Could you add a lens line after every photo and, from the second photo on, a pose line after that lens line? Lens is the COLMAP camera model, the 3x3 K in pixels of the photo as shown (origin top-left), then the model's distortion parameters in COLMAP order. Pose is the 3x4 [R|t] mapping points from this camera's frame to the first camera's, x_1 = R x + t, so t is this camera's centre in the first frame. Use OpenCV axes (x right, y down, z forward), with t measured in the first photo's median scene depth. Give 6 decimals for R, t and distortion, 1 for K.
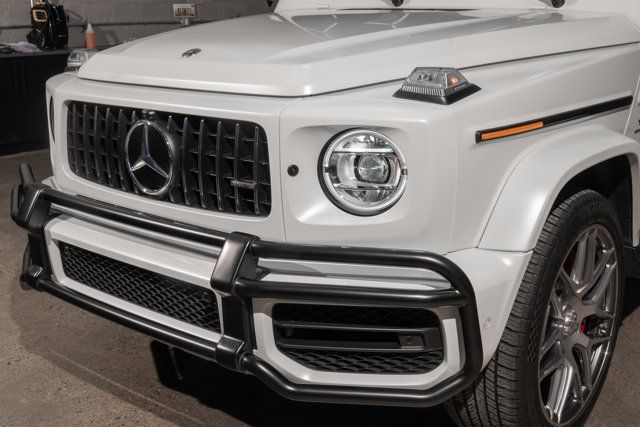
lens RADIAL K [[798.8, 0, 320.0], [0, 798.8, 213.5], [0, 0, 1]] dist [-0.005501, -0.008576]
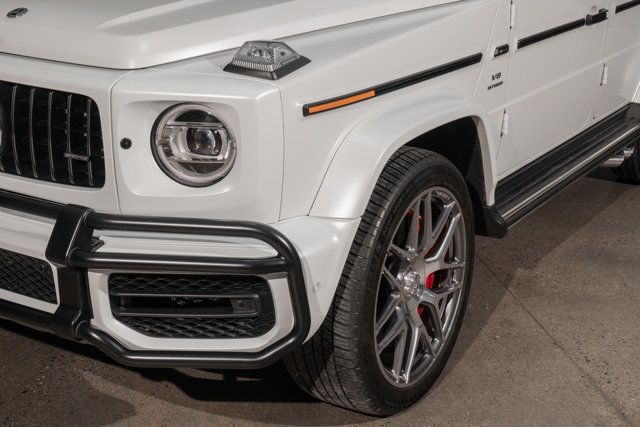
lens RADIAL K [[1038.3, 0, 320.0], [0, 1038.3, 213.5], [0, 0, 1]] dist [0.014631, 0.081316]
pose [[0.991884, -0.015688, 0.126176, 0.042516], [0.007160, 0.997676, 0.067760, -0.051898], [-0.126946, -0.066307, 0.989691, -0.342649]]
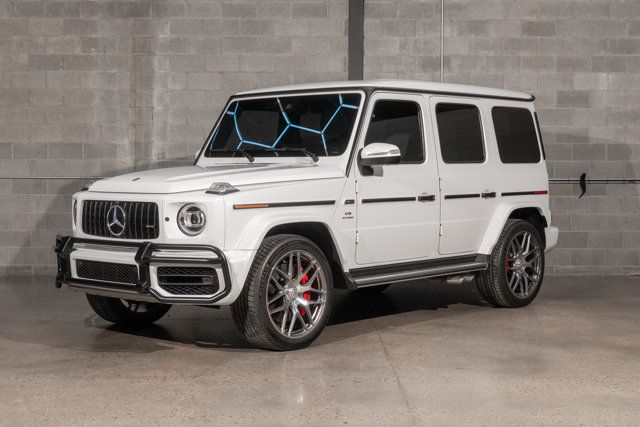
lens RADIAL K [[1004.5, 0, 320.0], [0, 1004.5, 213.5], [0, 0, 1]] dist [0.021221, 0.028512]
pose [[0.999088, 0.005631, -0.042324, 0.620690], [-0.014466, 0.977280, -0.211459, 0.632889], [0.040172, 0.211879, 0.976470, -2.287065]]
